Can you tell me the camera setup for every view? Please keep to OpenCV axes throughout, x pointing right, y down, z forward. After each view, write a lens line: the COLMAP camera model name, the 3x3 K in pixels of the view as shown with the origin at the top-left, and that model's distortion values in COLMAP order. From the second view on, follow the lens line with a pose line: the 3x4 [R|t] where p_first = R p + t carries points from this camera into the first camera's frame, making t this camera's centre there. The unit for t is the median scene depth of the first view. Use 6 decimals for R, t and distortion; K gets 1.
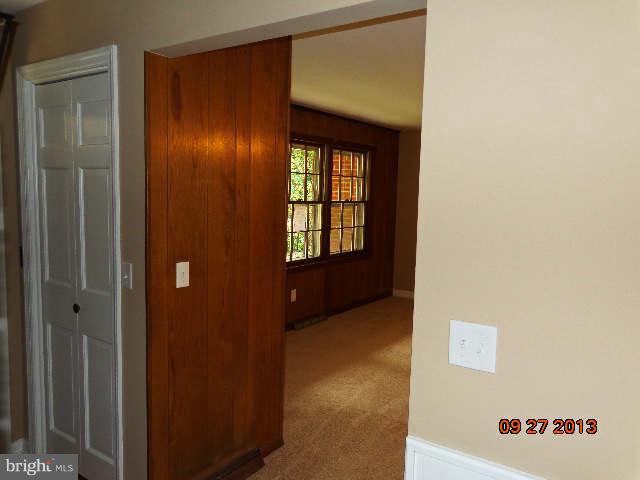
lens RADIAL K [[497.5, 0, 320.0], [0, 497.5, 240.0], [0, 0, 1]] dist [0.009273, 0.004013]
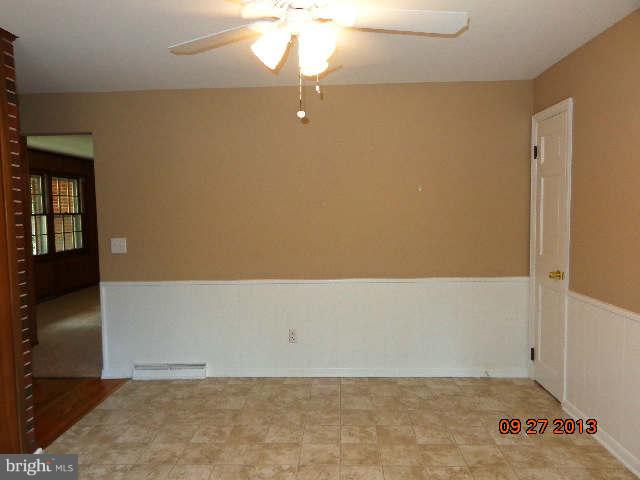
lens RADIAL K [[451.2, 0, 320.0], [0, 451.2, 240.0], [0, 0, 1]] dist [0.003188, -0.000932]
pose [[0.840815, -0.073658, 0.536288, -0.033668], [0.089648, 0.995966, -0.003759, 0.067729], [-0.533848, 0.051238, 0.844026, -0.466621]]
